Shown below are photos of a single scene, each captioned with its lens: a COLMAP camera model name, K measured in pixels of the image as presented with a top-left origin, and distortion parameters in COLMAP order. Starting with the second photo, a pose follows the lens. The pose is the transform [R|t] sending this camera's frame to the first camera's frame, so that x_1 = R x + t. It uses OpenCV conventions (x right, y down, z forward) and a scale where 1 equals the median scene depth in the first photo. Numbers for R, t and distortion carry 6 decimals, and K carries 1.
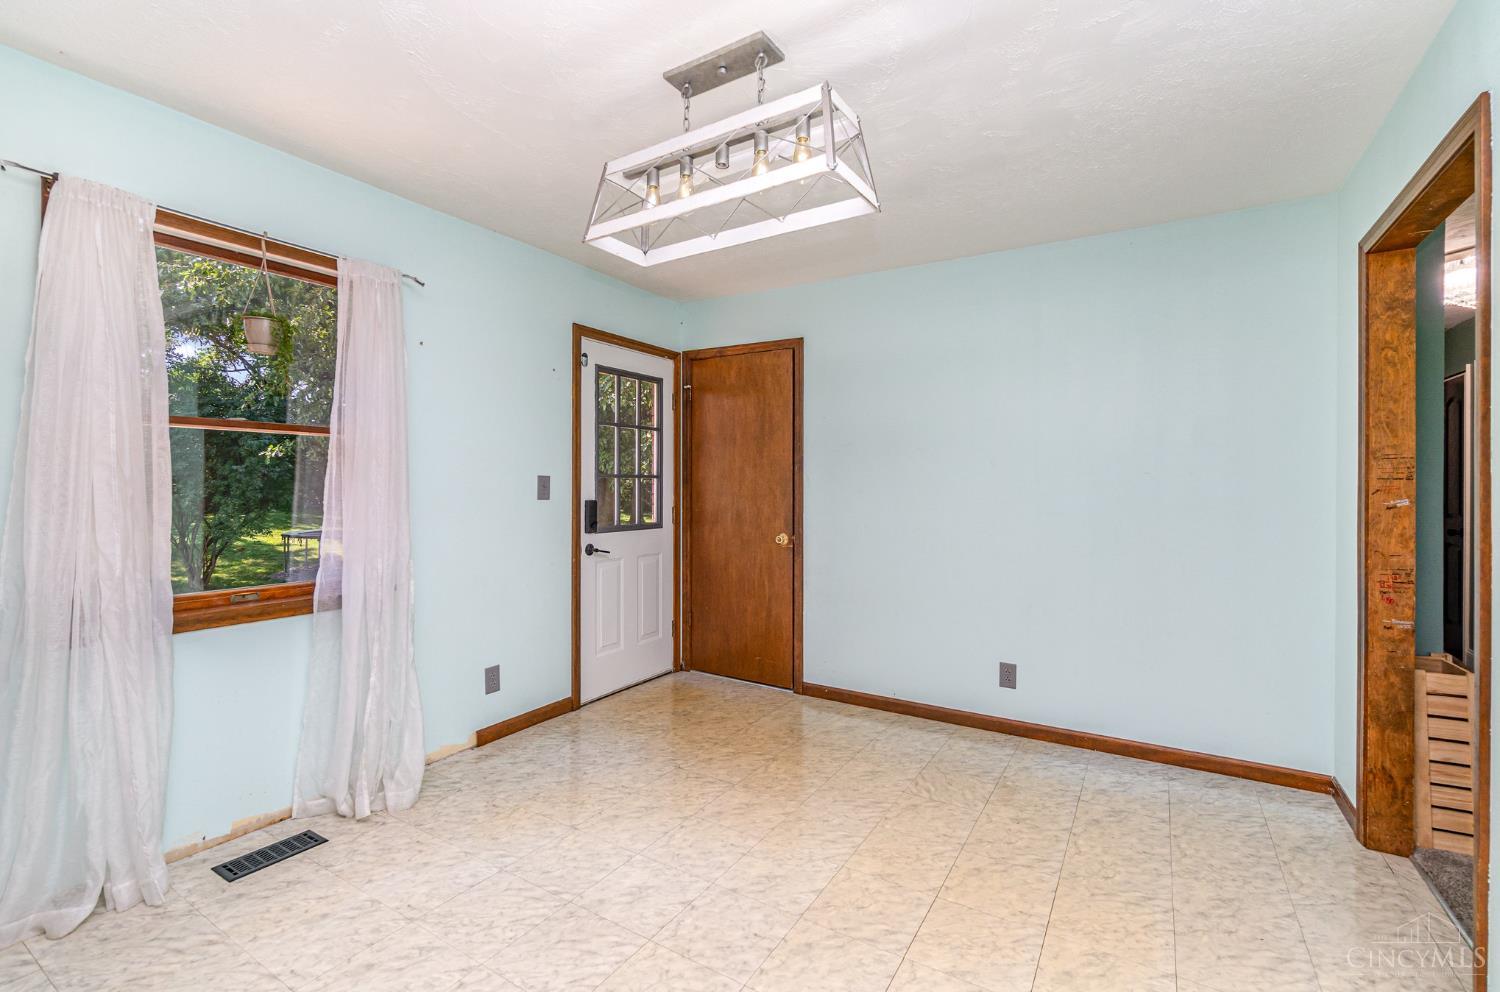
lens RADIAL K [[668.6, 0, 739.7], [0, 668.6, 485.6], [0, 0, 1]] dist [-0.003689, 0.001048]
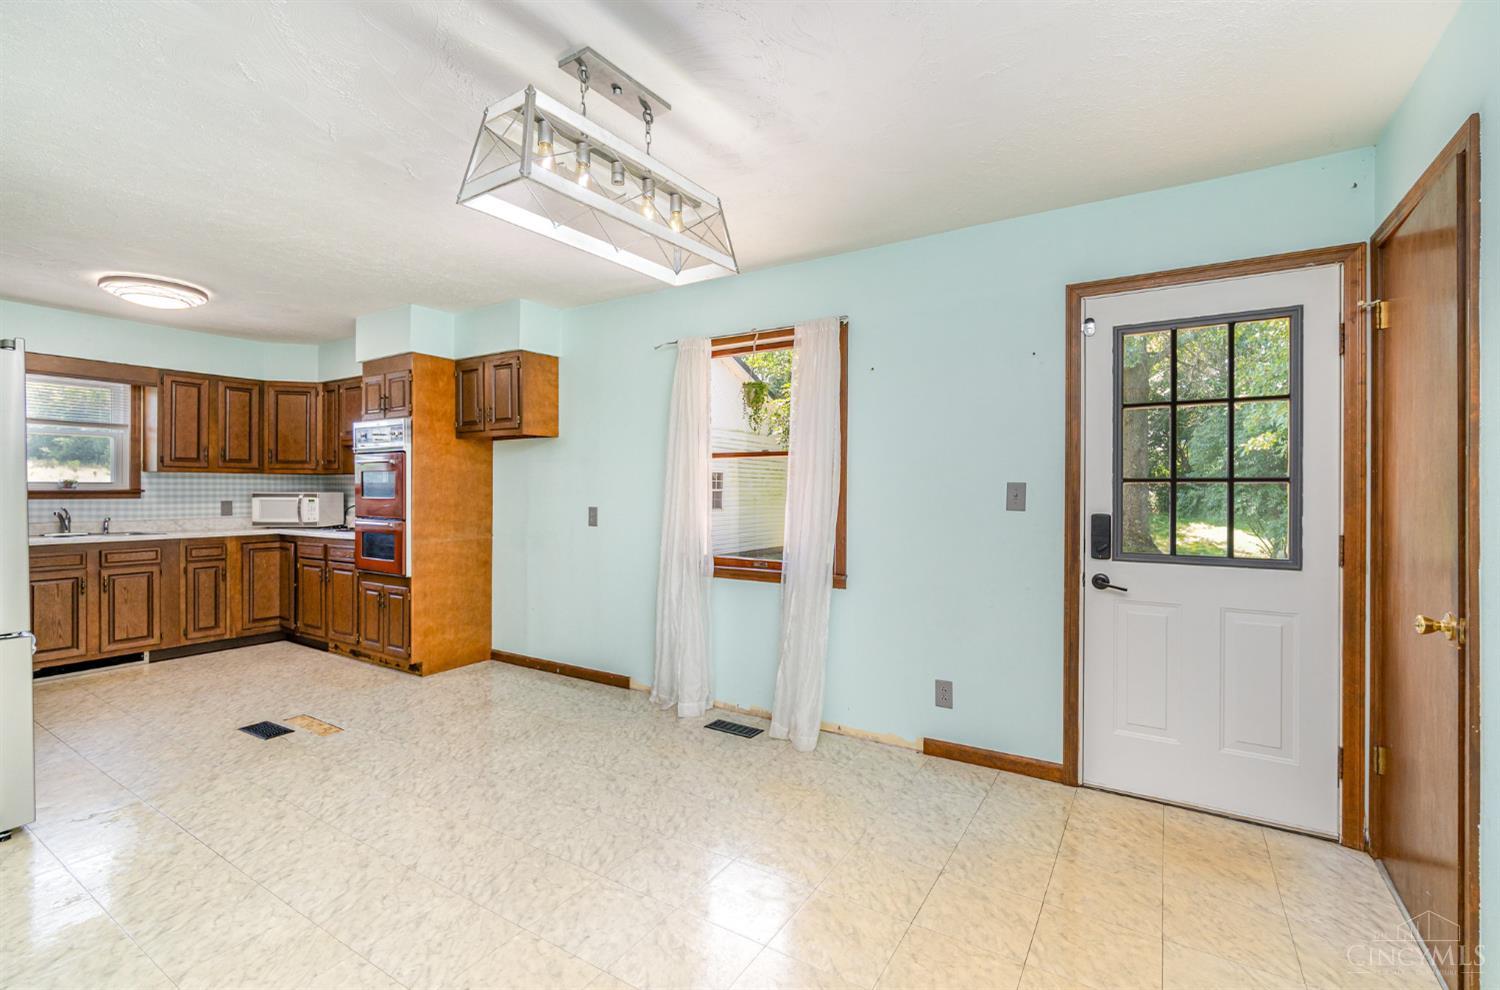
lens RADIAL K [[668.6, 0, 748.6], [0, 668.6, 488.2], [0, 0, 1]] dist [-0.003689, 0.001048]
pose [[-0.005683, -0.003869, -0.999976, 0.555260], [-0.002831, 0.999989, -0.003853, -0.003227], [0.999980, 0.002809, -0.005694, 0.666231]]
